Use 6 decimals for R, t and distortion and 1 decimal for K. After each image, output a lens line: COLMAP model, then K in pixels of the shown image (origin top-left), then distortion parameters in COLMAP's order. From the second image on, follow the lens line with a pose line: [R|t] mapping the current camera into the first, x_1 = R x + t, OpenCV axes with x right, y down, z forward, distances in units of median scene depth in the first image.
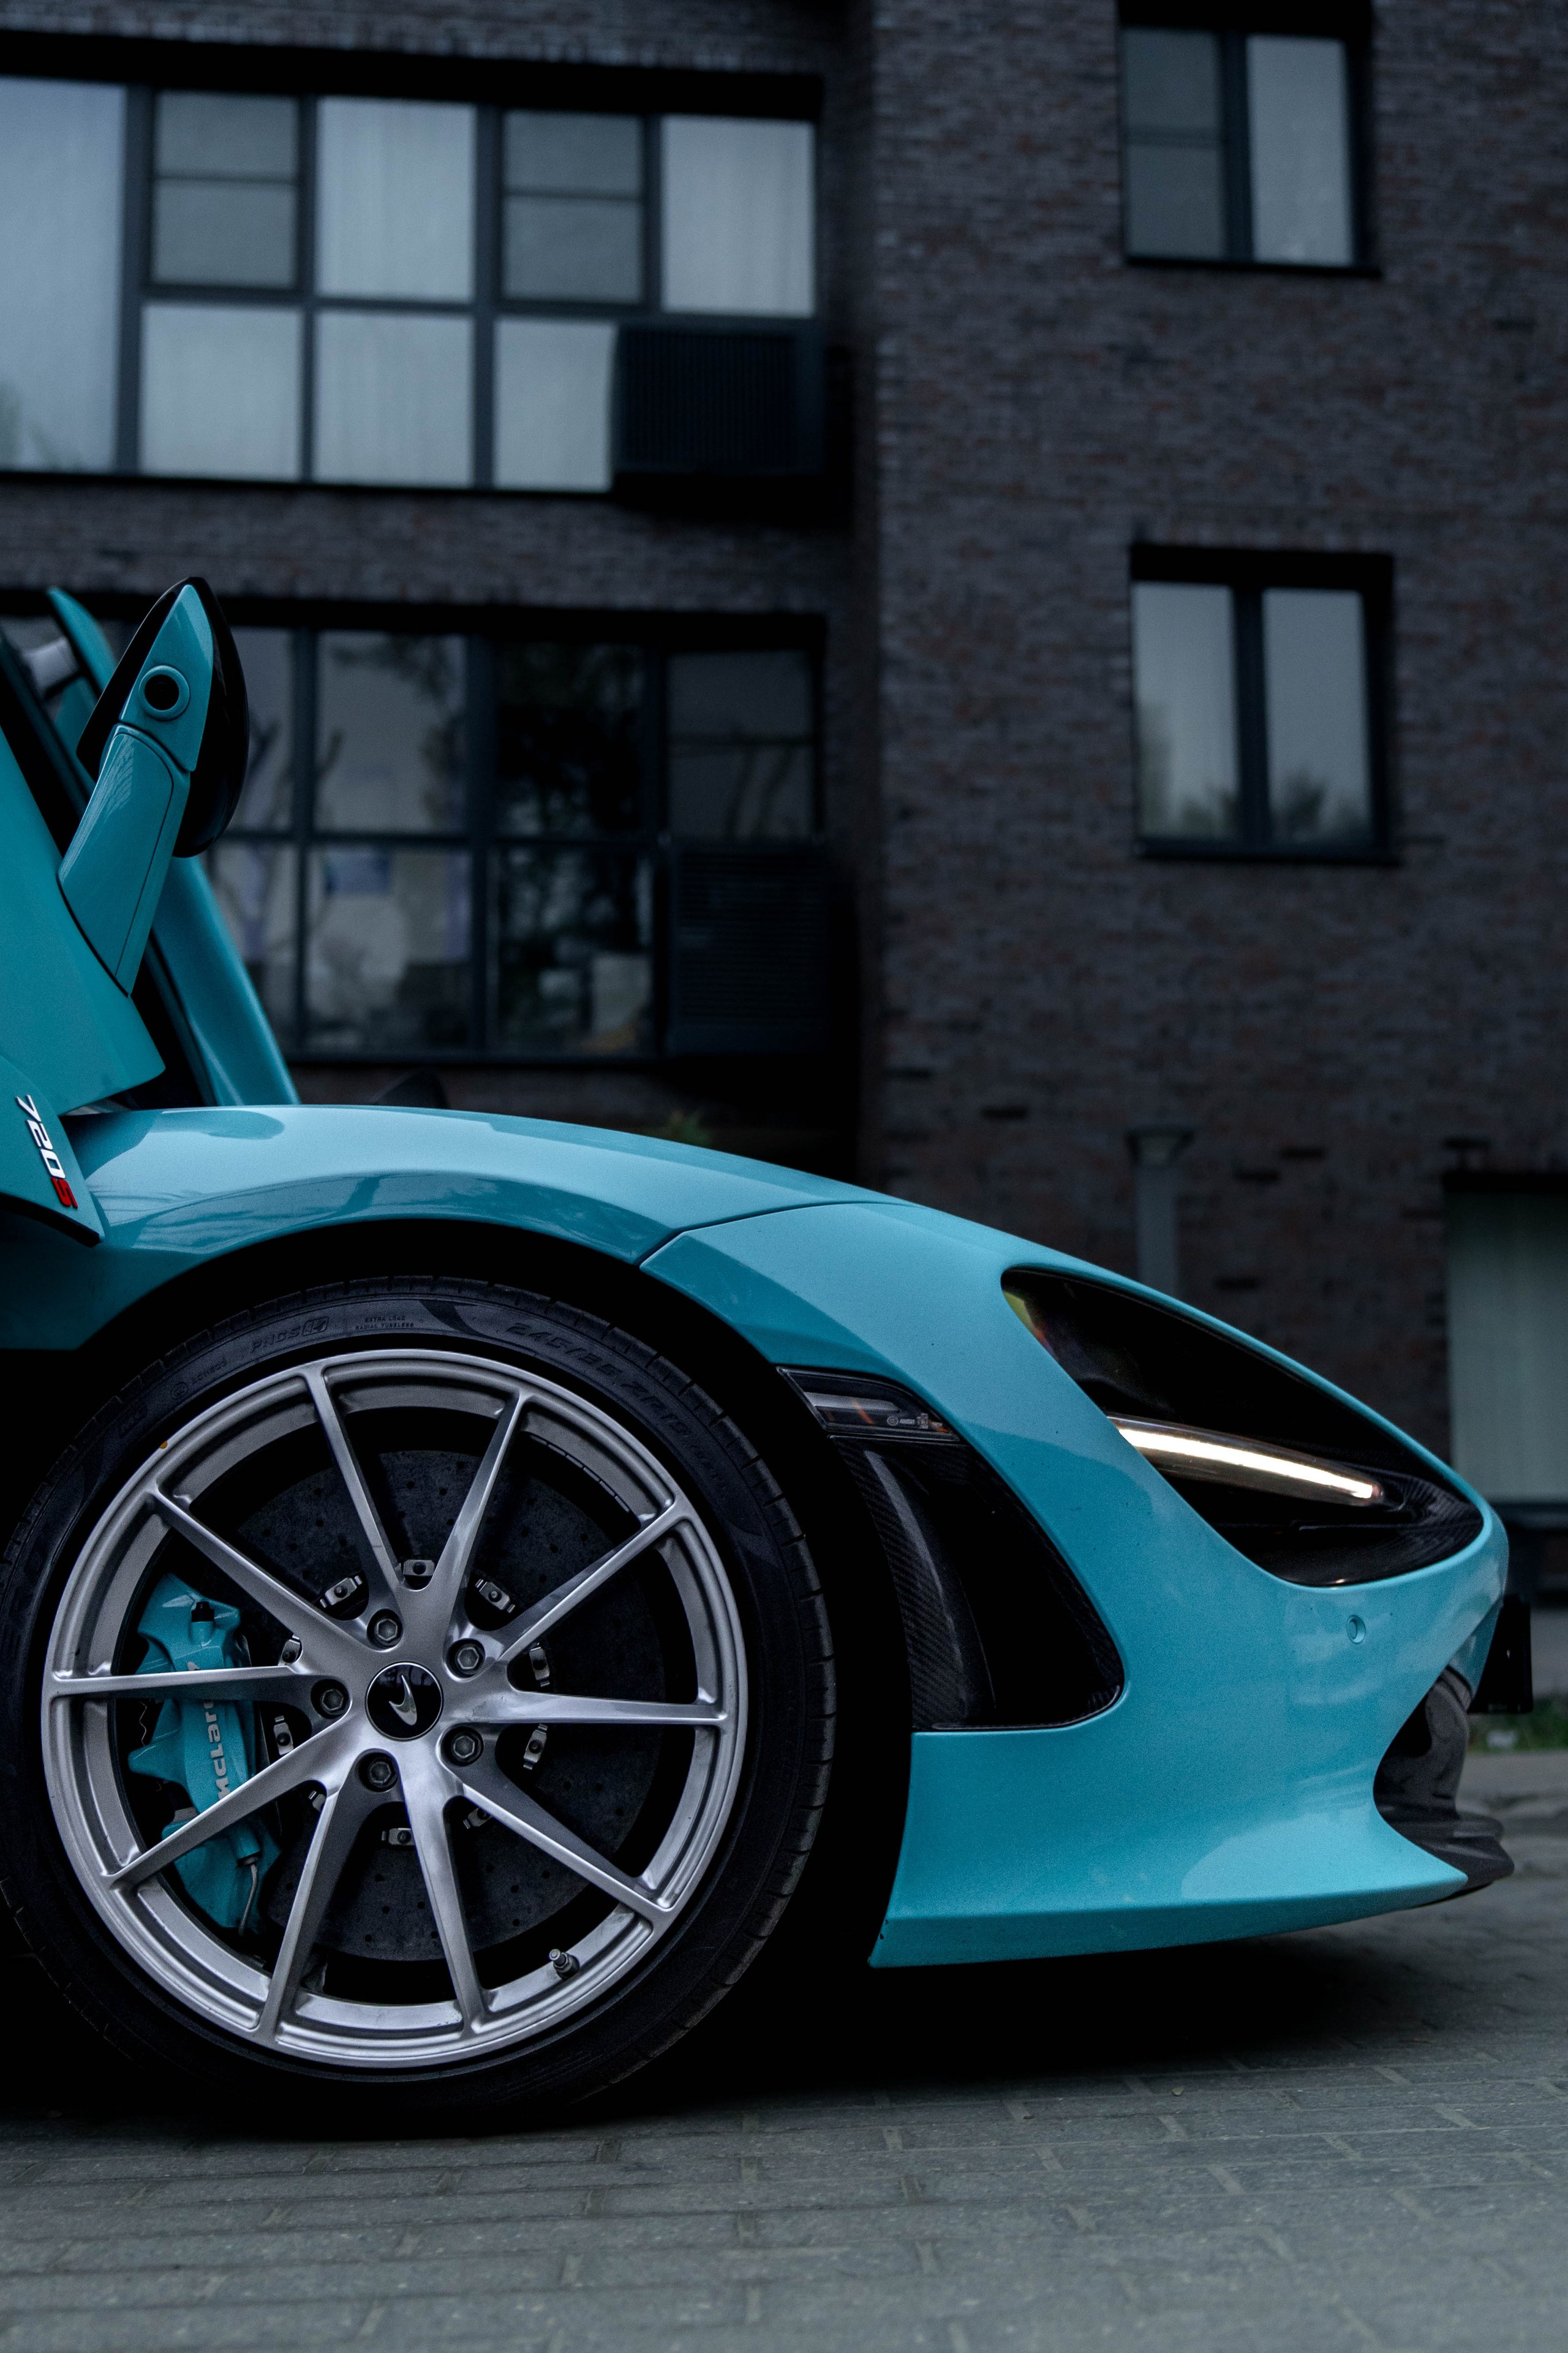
lens RADIAL K [[2777.1, 0, 832.5], [0, 2777.1, 1229.7], [0, 0, 1]] dist [-0.006509, 0.000000]
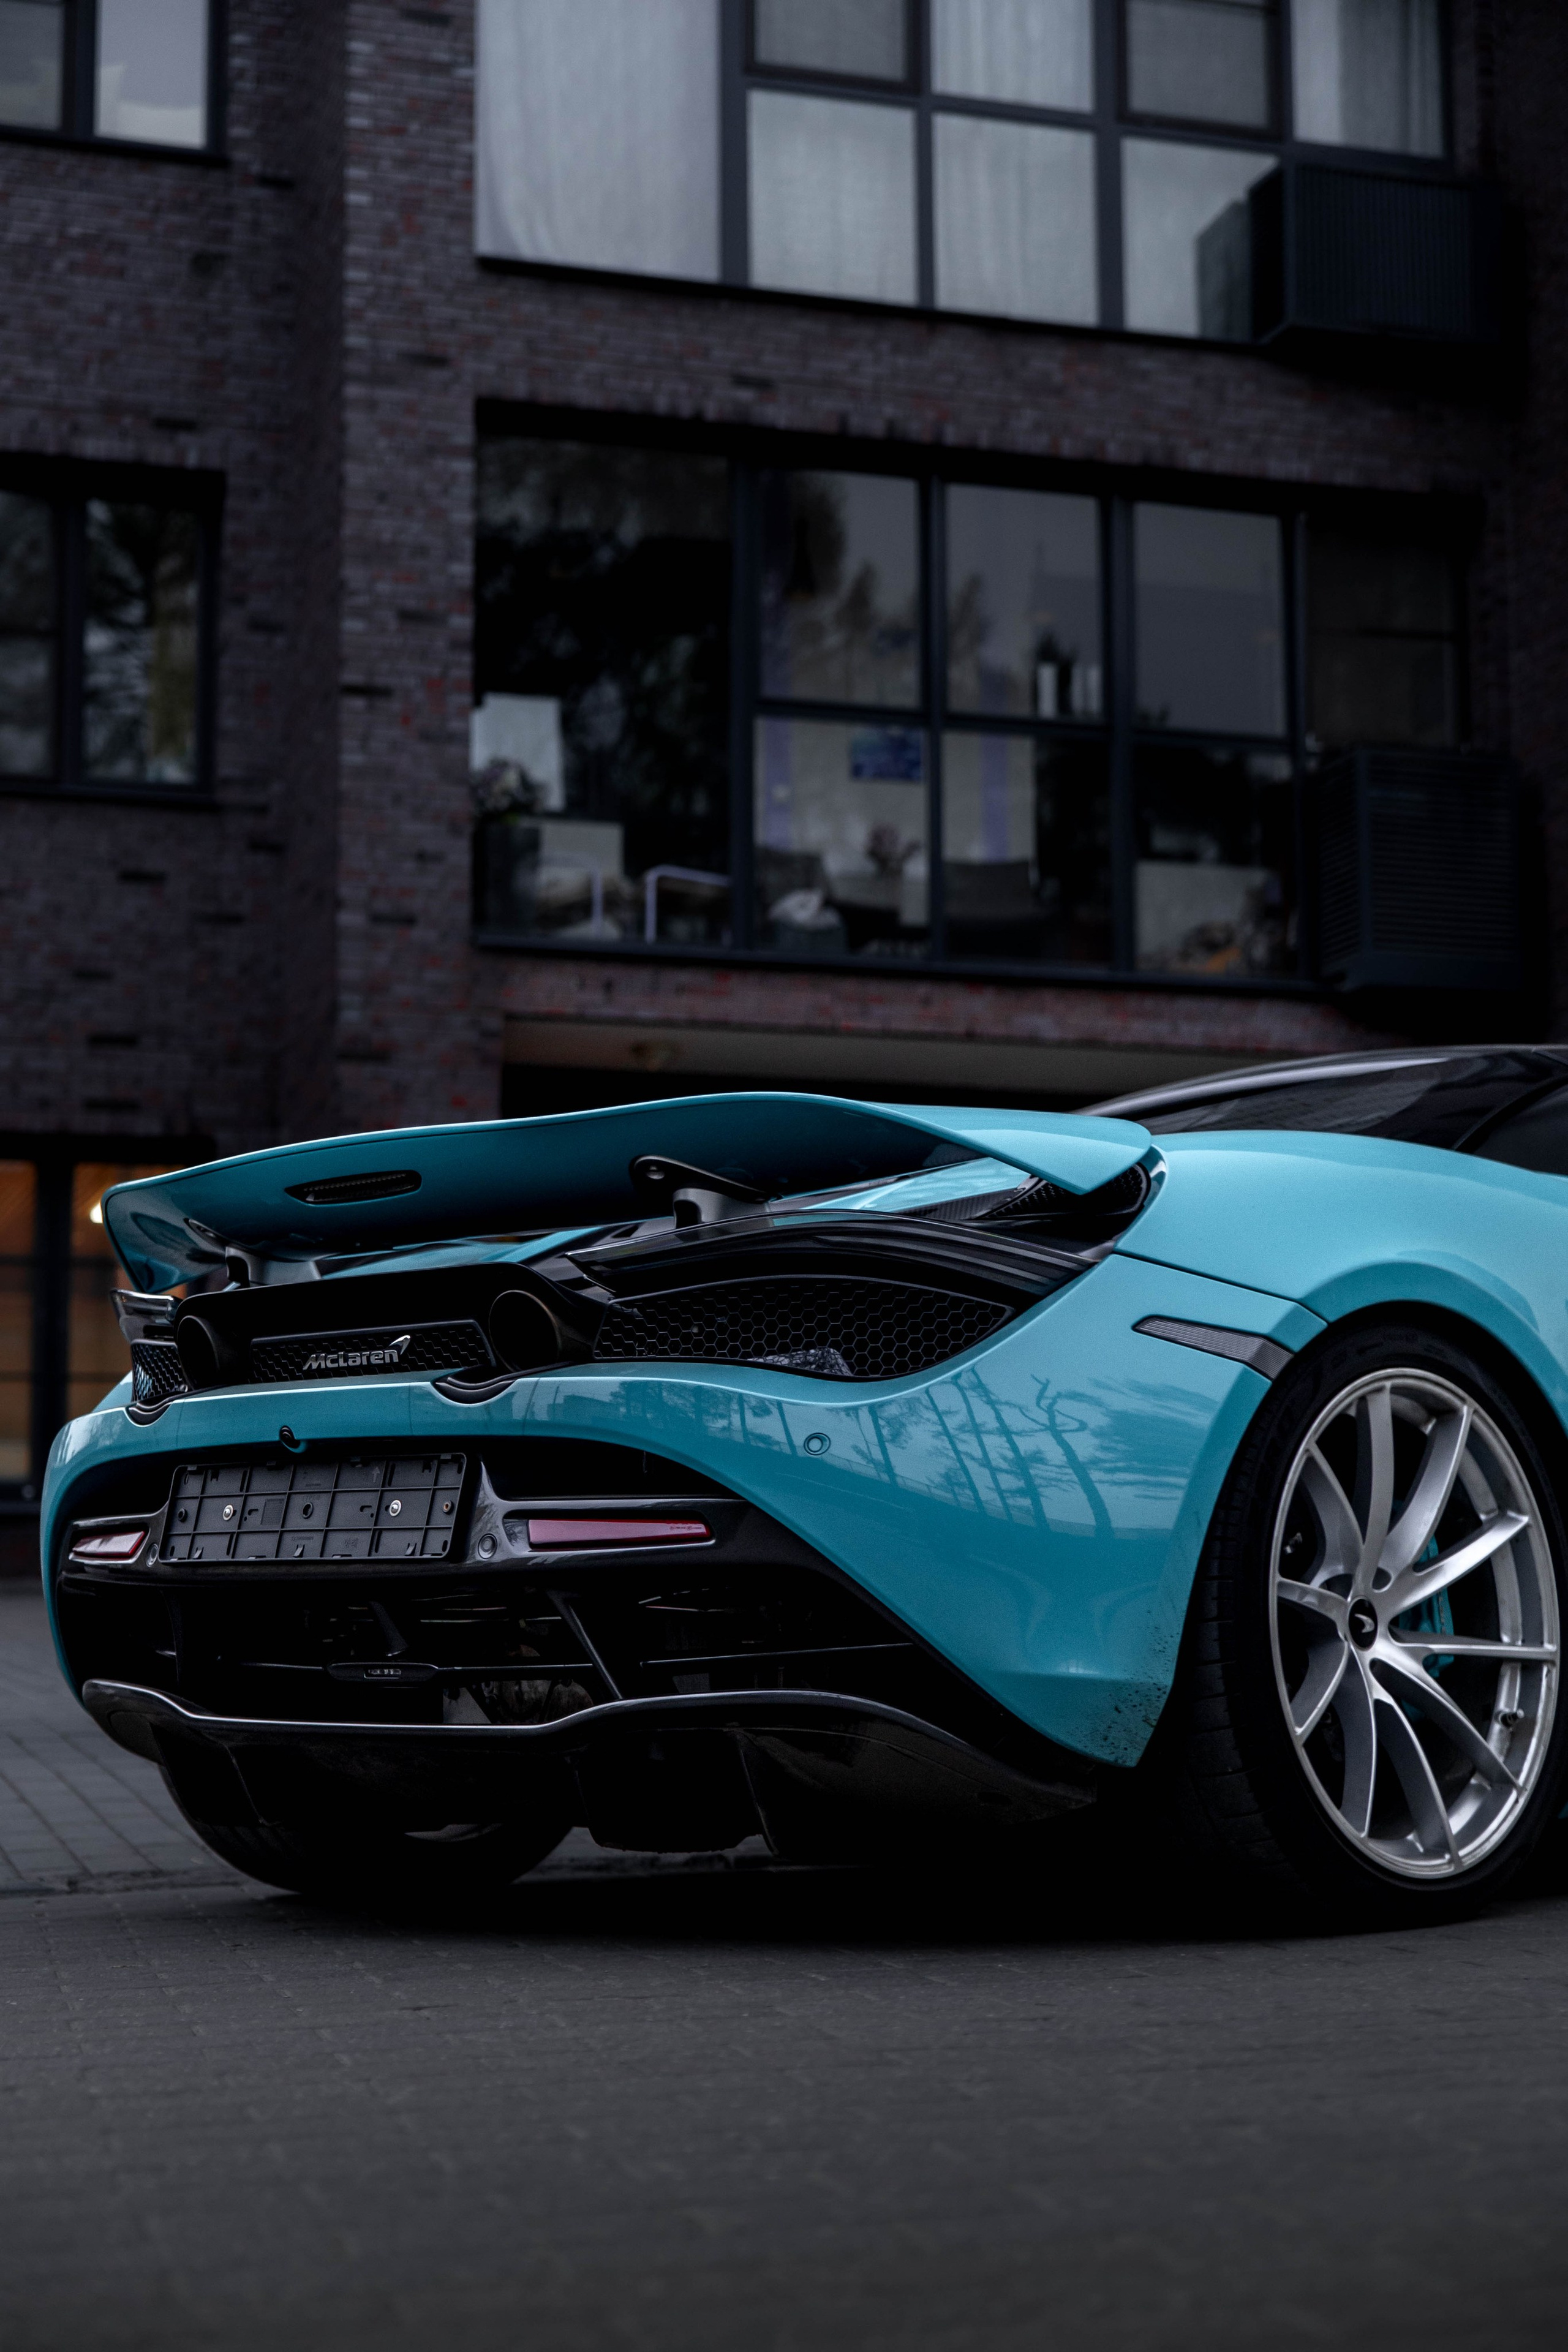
lens RADIAL K [[3578.0, 0, 776.3], [0, 3578.0, 1177.1], [0, 0, 1]] dist [0.023588, 0.000000]
pose [[0.983153, 0.028460, 0.180556, -0.461939], [-0.028832, 0.999584, -0.000563, 0.005472], [-0.180497, -0.004653, 0.983565, -0.107564]]
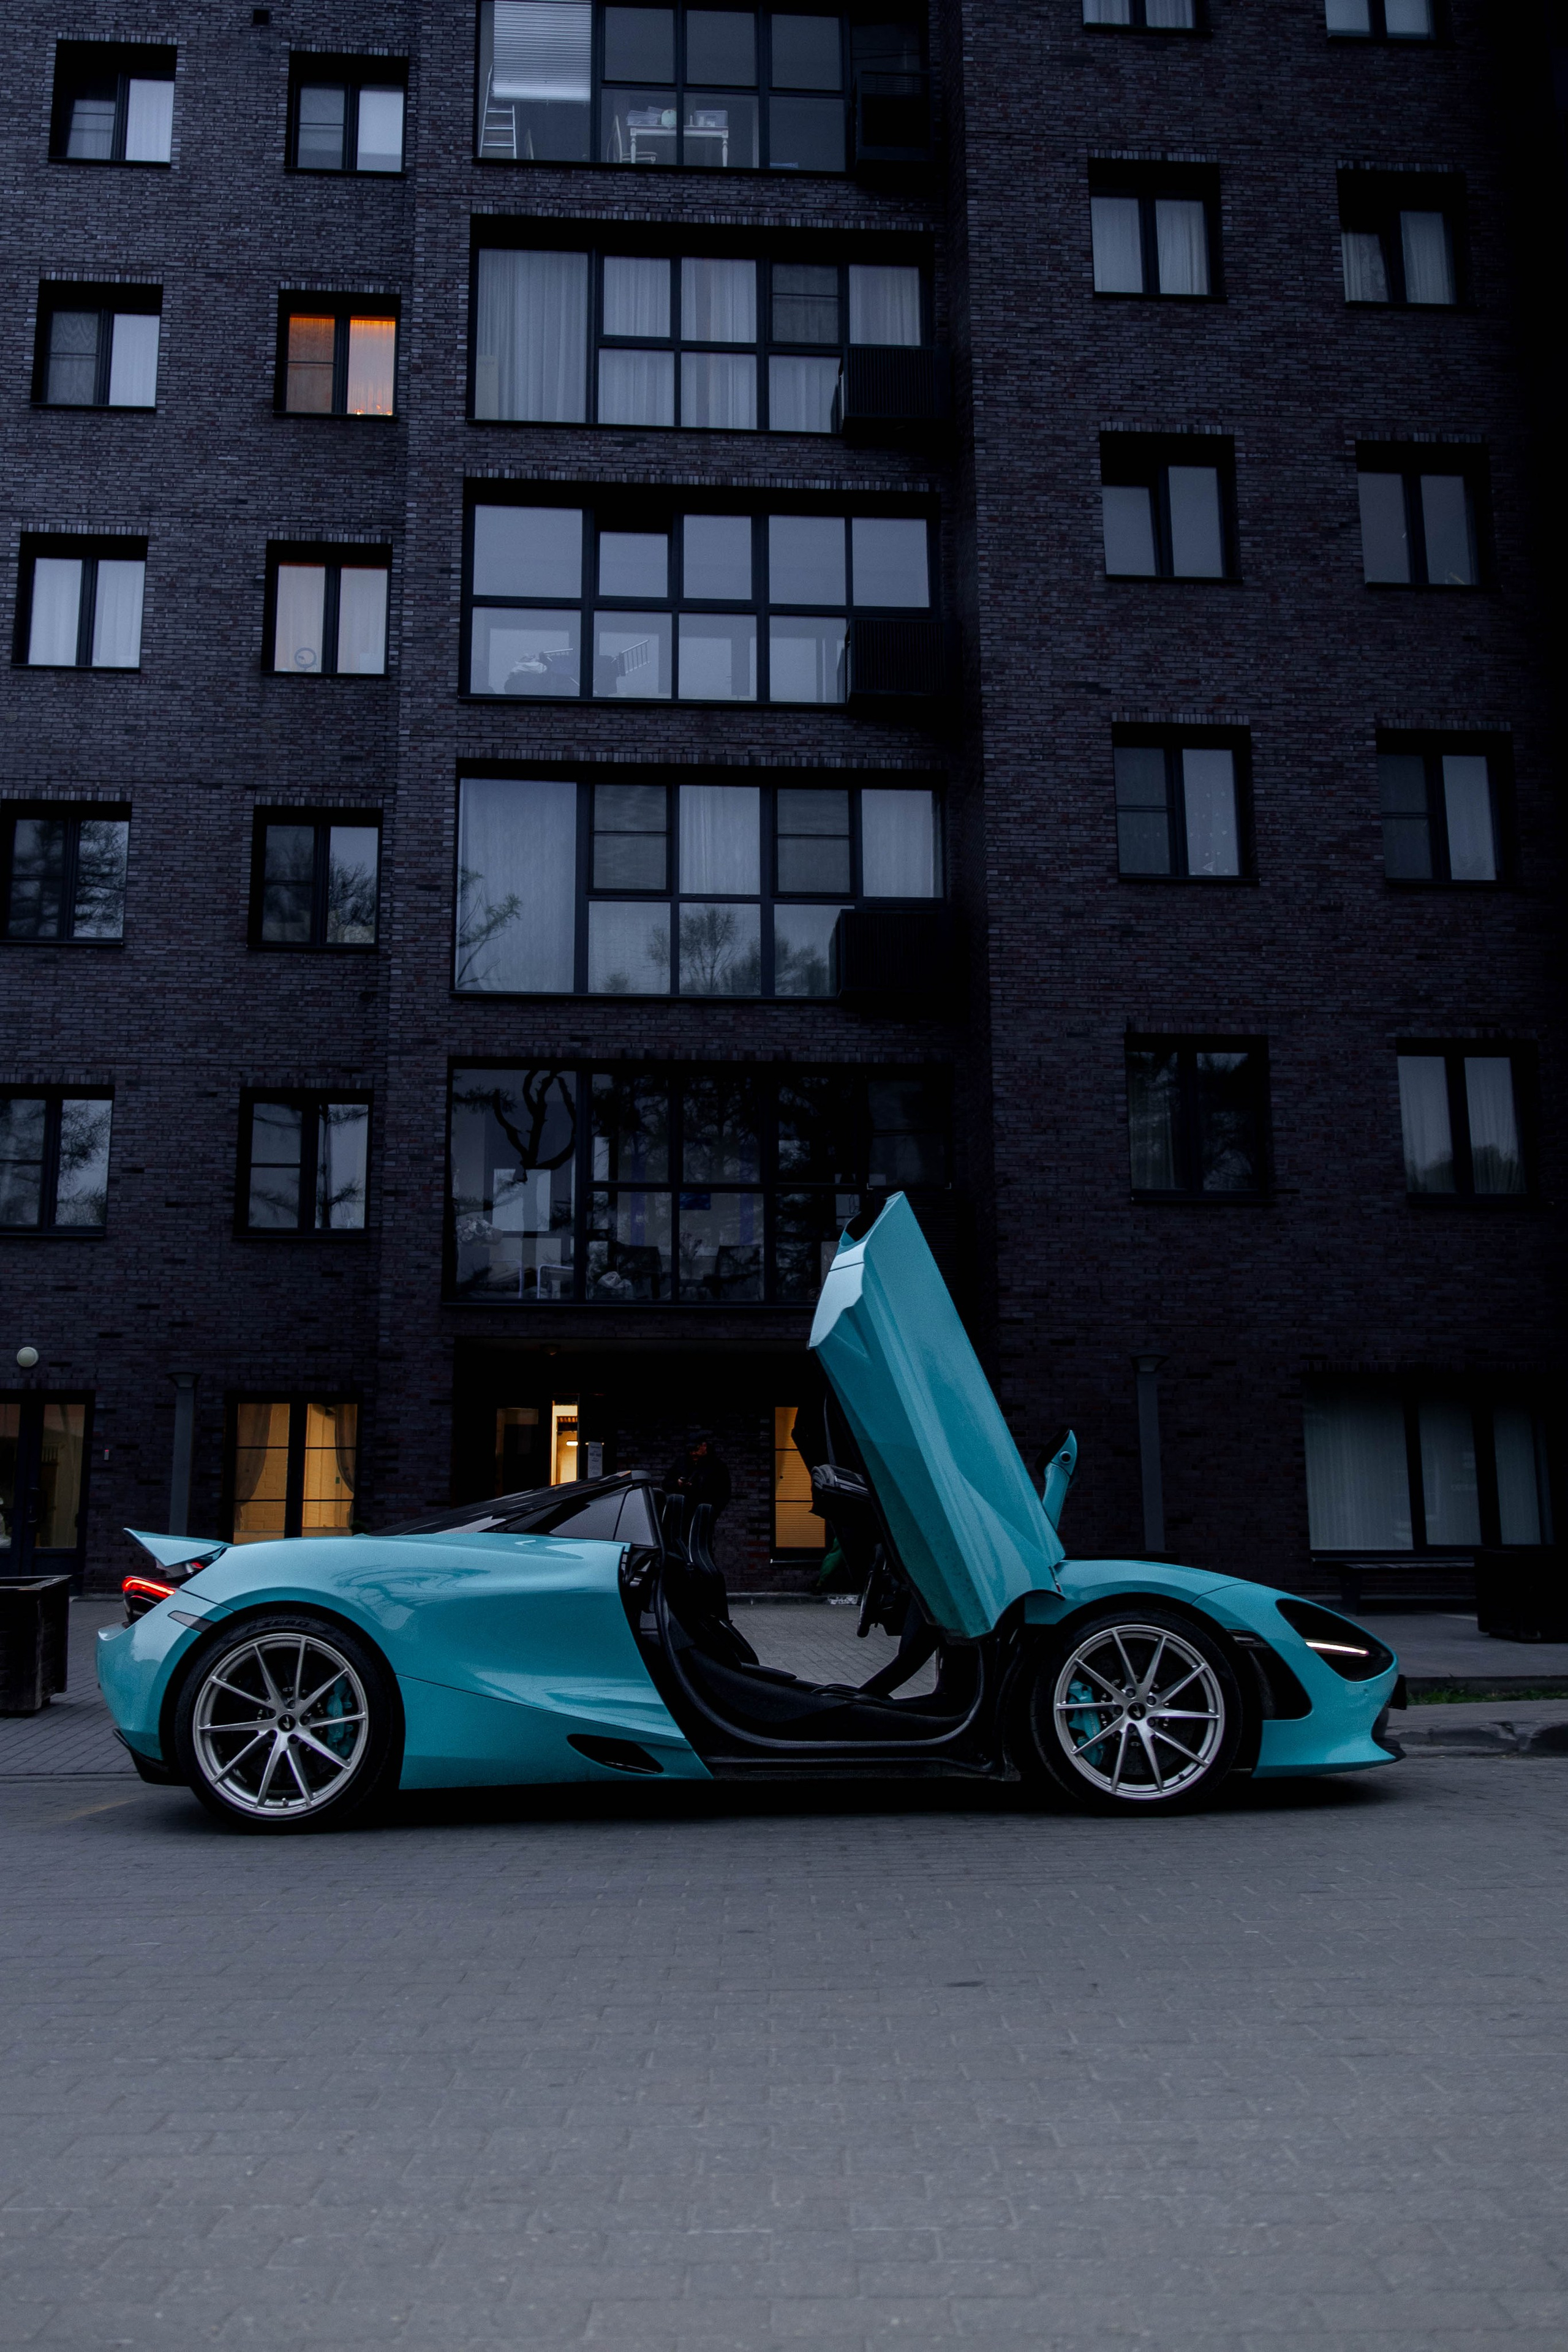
lens RADIAL K [[1846.7, 0, 733.1], [0, 1846.7, 1231.5], [0, 0, 1]] dist [-0.006520, 0.019668]
pose [[0.998133, -0.002948, -0.061015, -0.079992], [0.000155, 0.998954, -0.045722, -0.057102], [0.061086, 0.045627, 0.997089, -0.247224]]
